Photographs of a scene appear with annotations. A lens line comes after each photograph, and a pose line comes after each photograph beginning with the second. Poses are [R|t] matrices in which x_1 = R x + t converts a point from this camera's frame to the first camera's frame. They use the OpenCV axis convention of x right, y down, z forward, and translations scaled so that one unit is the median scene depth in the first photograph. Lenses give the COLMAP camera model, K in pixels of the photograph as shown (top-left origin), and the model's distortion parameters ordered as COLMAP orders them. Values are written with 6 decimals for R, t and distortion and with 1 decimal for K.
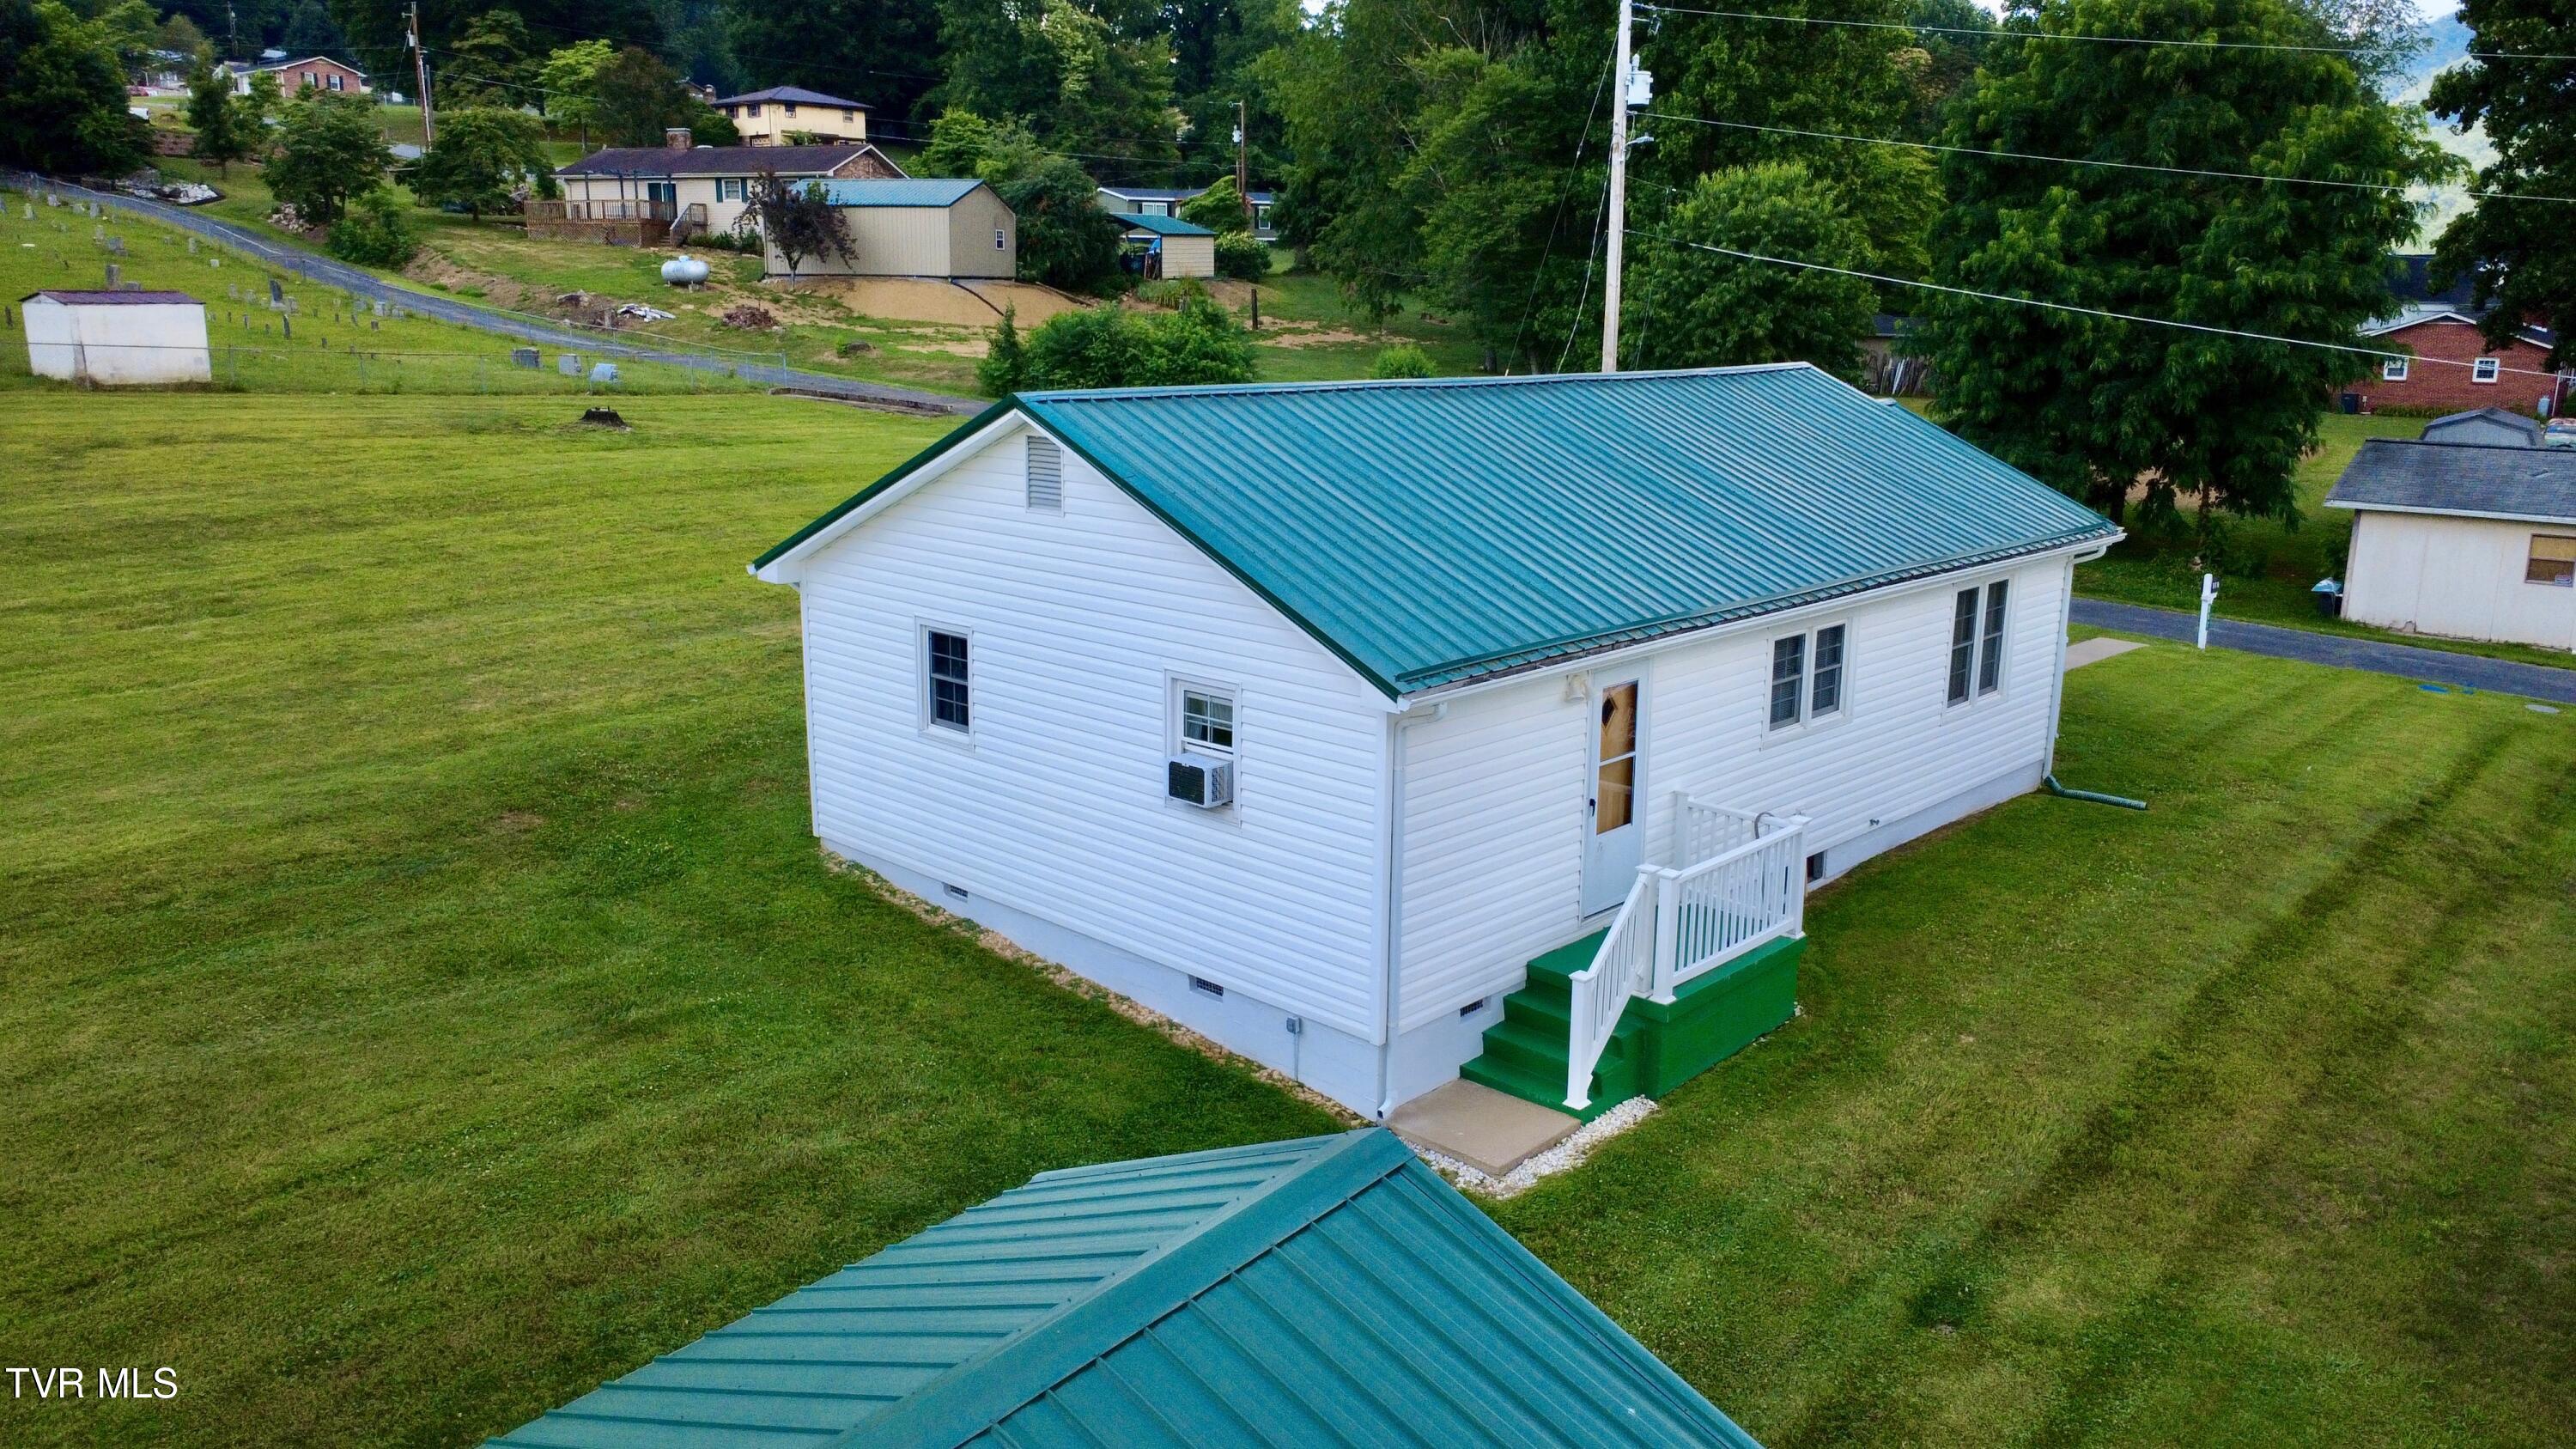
lens RADIAL K [[1886.0, 0, 1280.4], [0, 1886.0, 715.0], [0, 0, 1]] dist [0.001273, 0.002548]
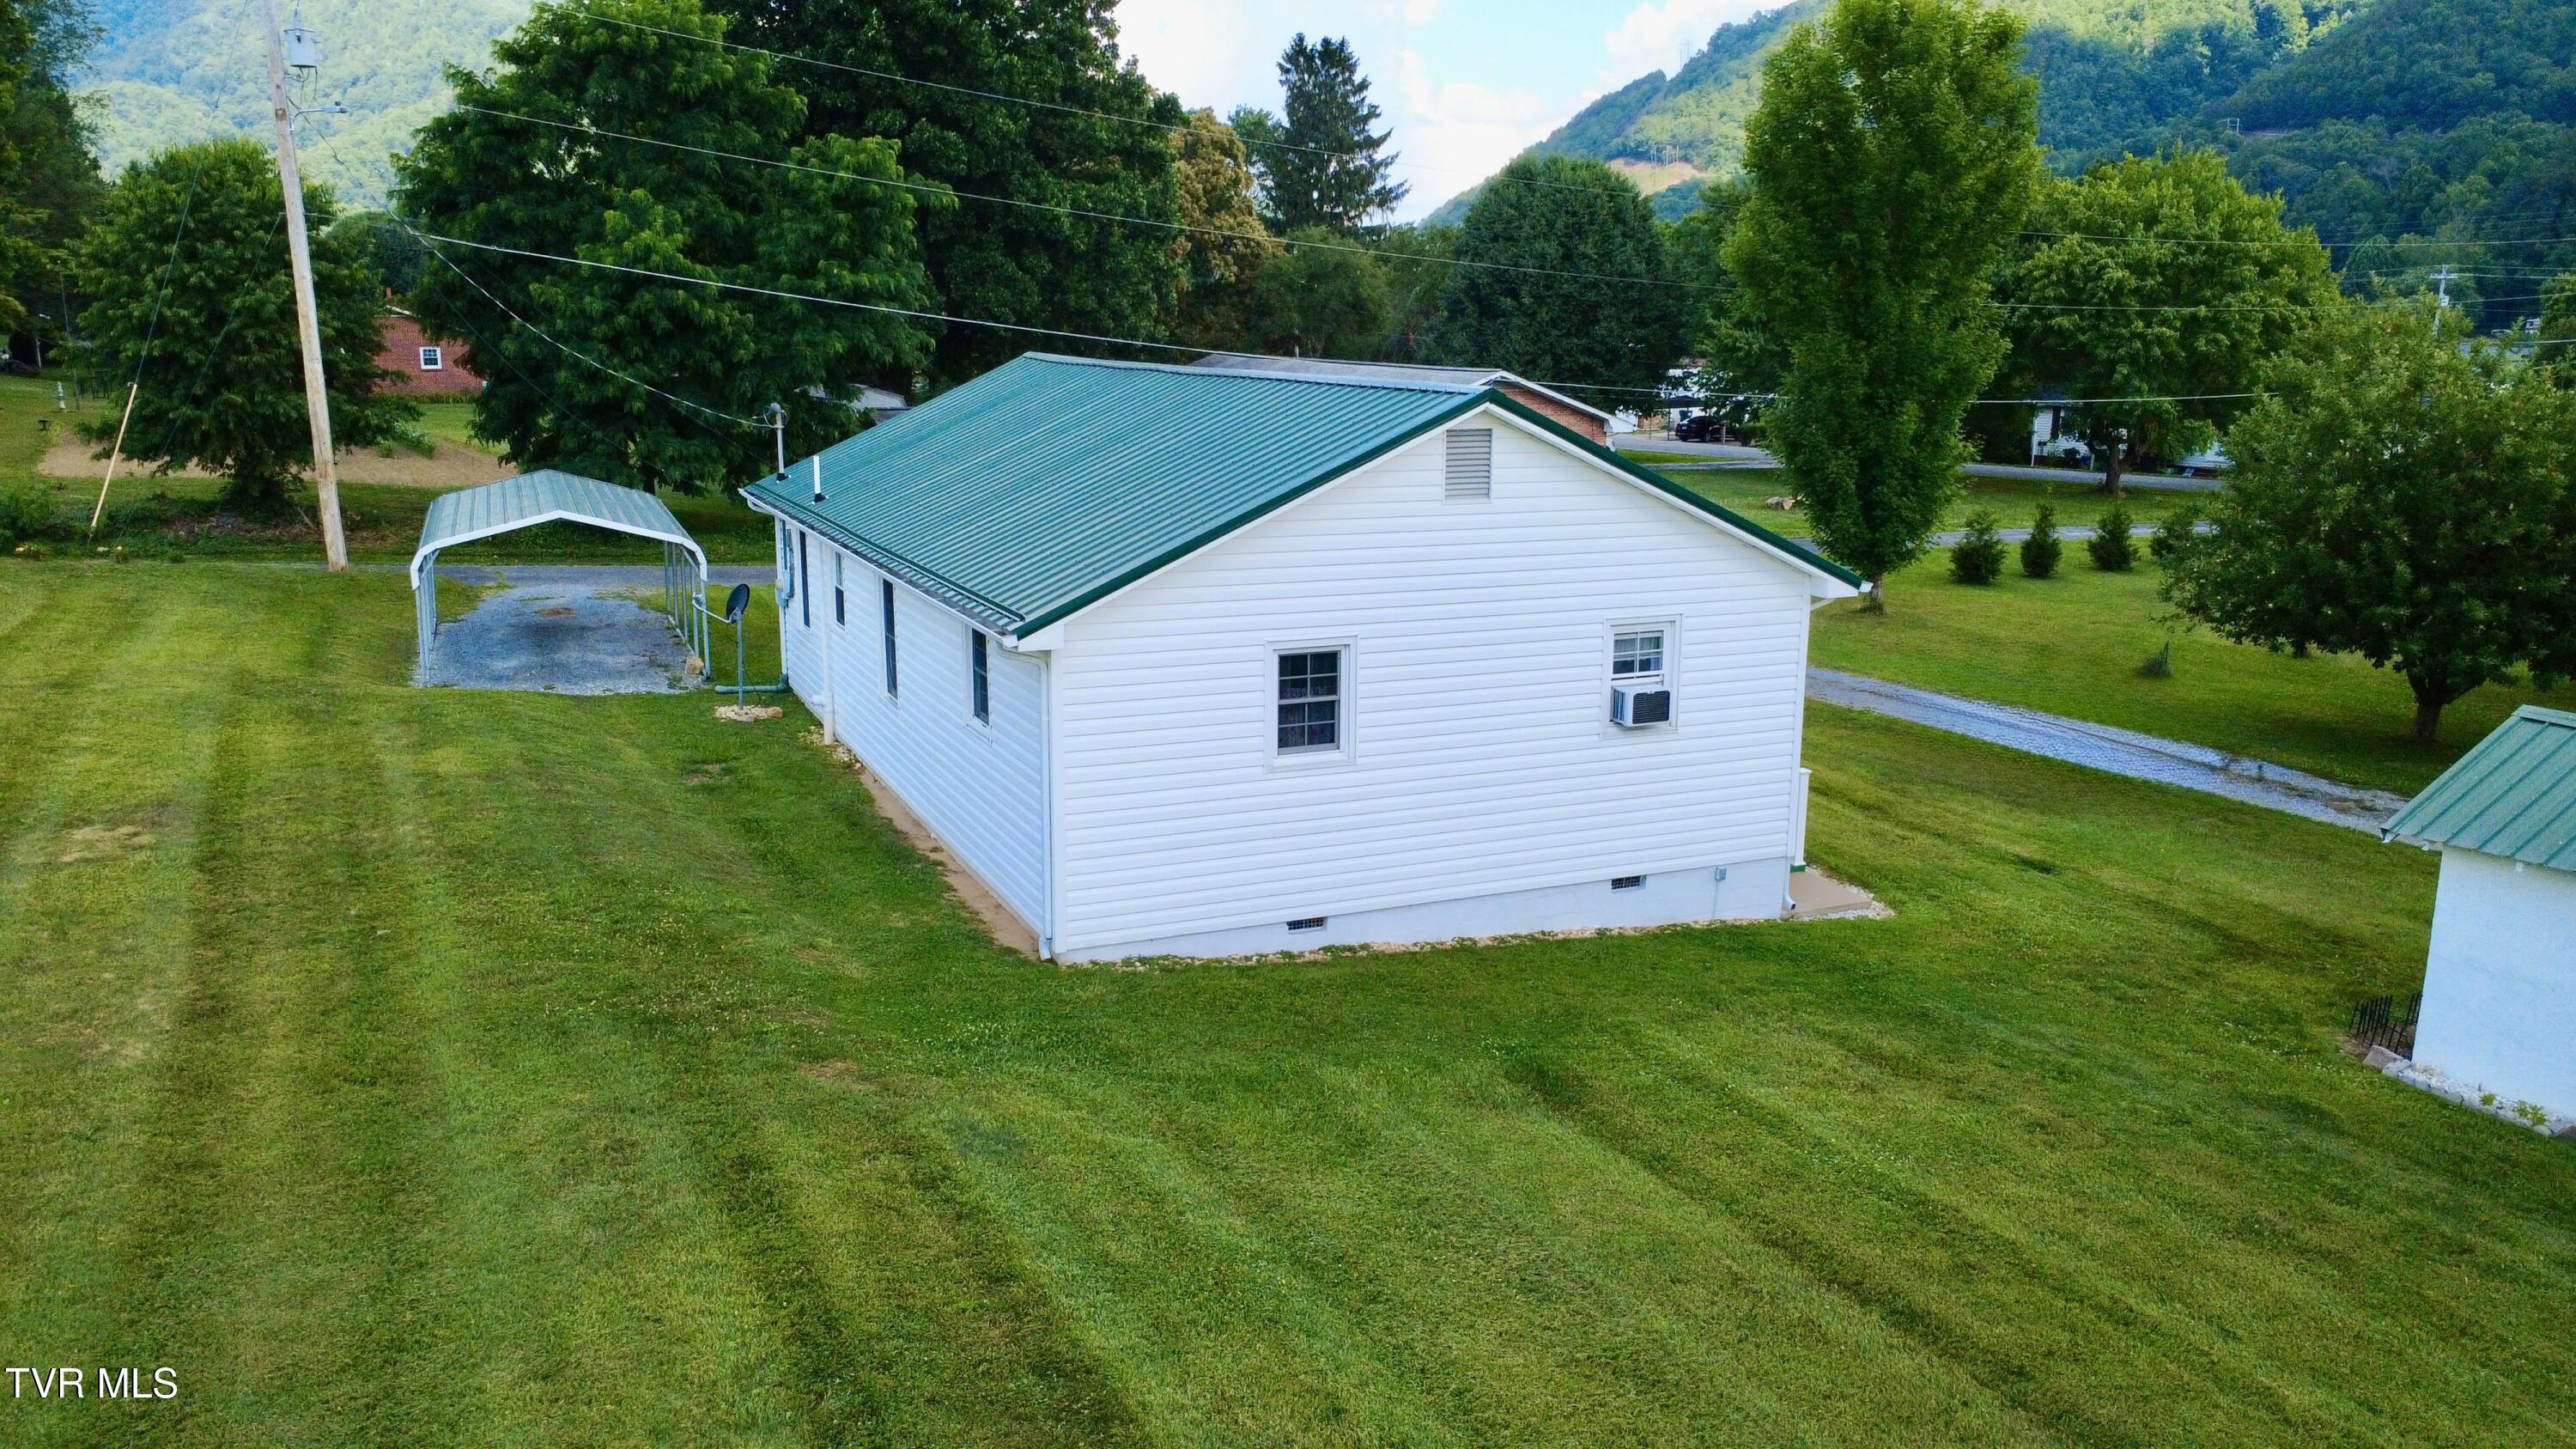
lens RADIAL K [[1886.0, 0, 1282.2], [0, 1886.0, 731.9], [0, 0, 1]] dist [0.001273, 0.002548]
pose [[0.375453, -0.210999, 0.902505, -1.054310], [0.201067, 0.969095, 0.142921, -0.143682], [-0.904769, 0.127804, 0.406274, 0.641948]]
